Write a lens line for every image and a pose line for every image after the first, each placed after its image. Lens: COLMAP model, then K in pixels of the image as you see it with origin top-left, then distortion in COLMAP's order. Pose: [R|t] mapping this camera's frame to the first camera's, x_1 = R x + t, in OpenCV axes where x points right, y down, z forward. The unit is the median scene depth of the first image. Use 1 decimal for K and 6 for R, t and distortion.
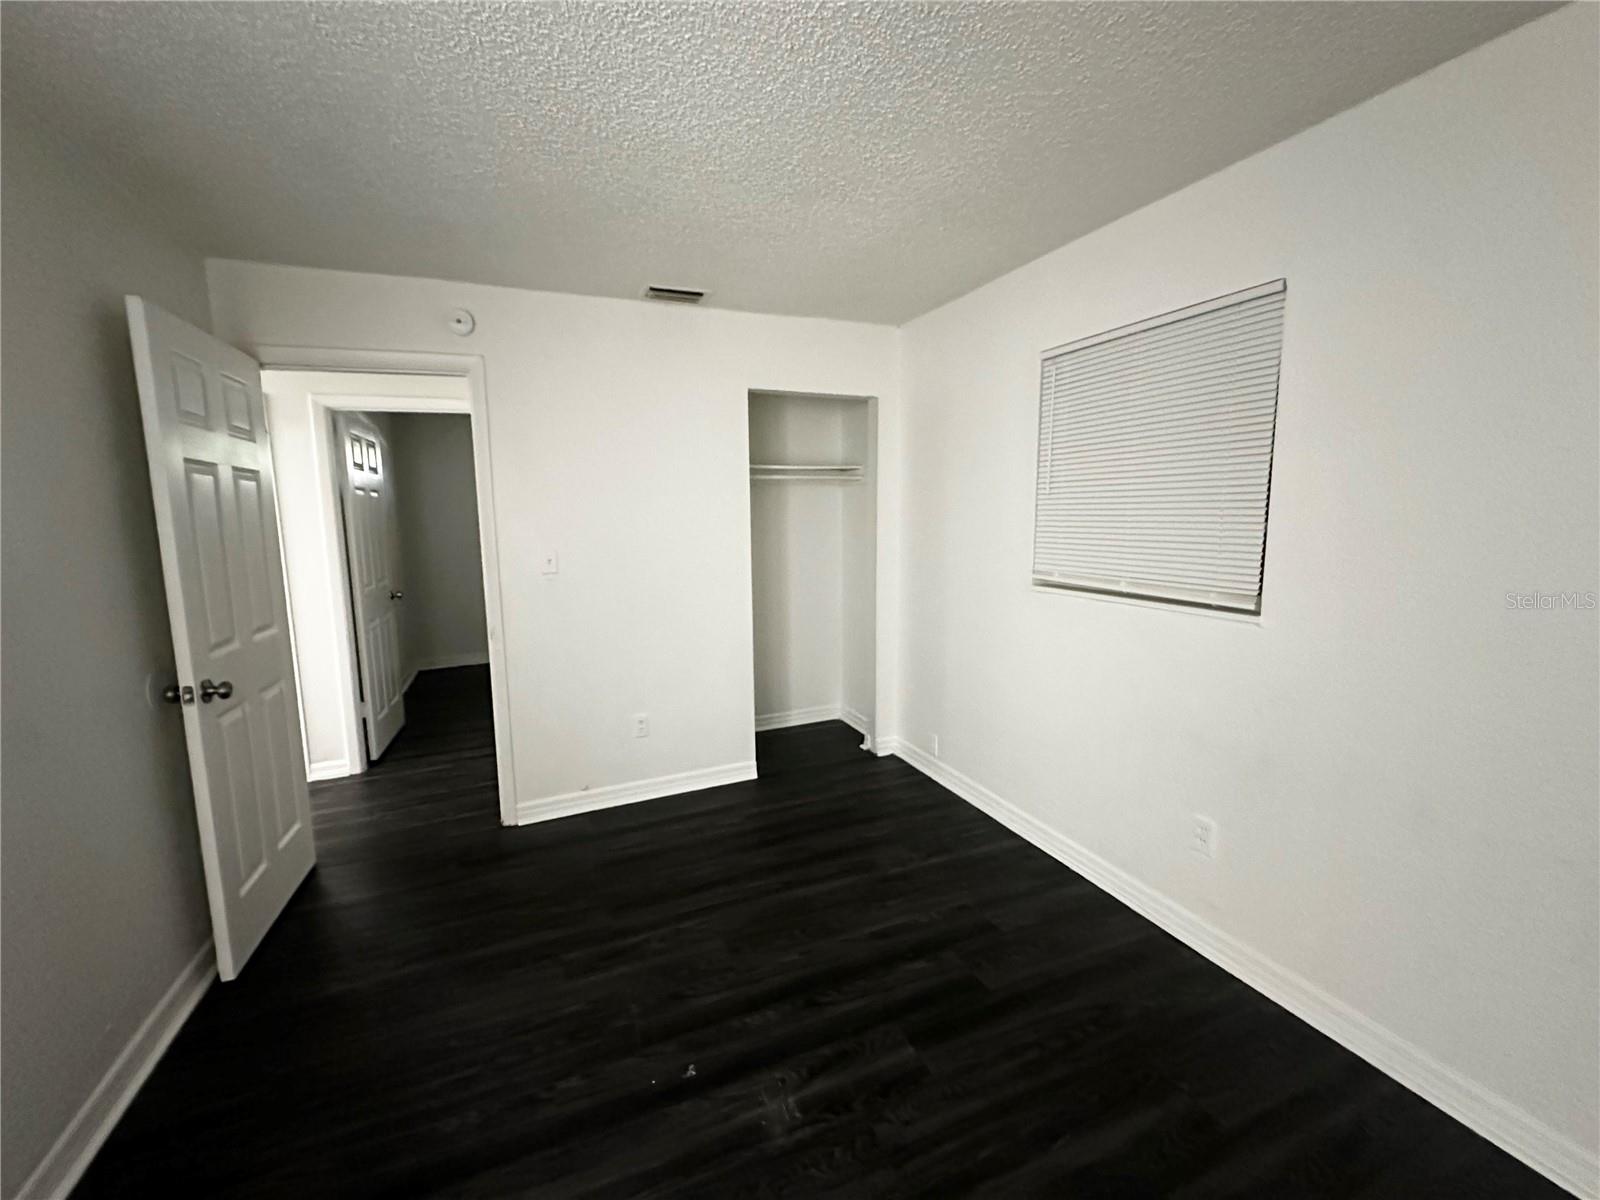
lens RADIAL K [[637.6, 0, 790.7], [0, 637.6, 592.9], [0, 0, 1]] dist [-0.000526, 0.000276]
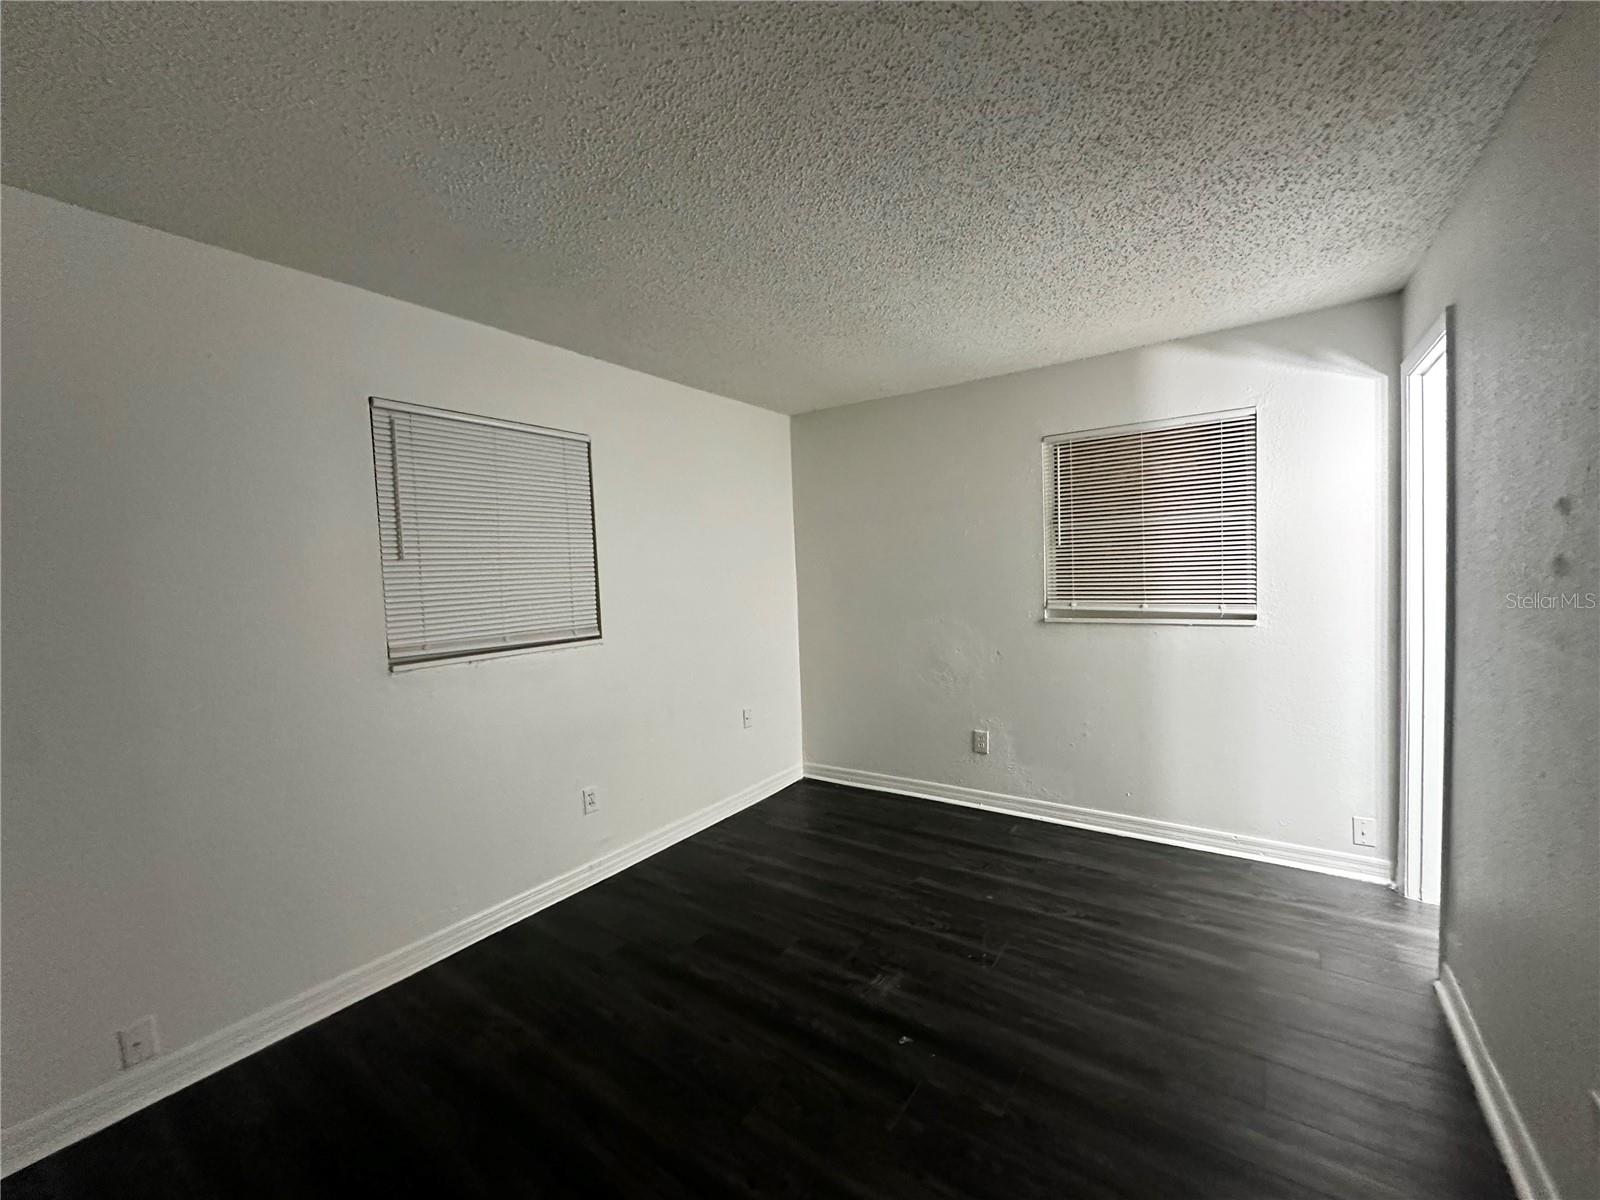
lens RADIAL K [[637.6, 0, 799.7], [0, 637.6, 595.2], [0, 0, 1]] dist [-0.000526, 0.000276]
pose [[-0.517392, -0.009907, 0.855691, -0.890828], [0.153825, 0.982569, 0.104386, -0.158910], [-0.841810, 0.185636, -0.506849, 1.374285]]
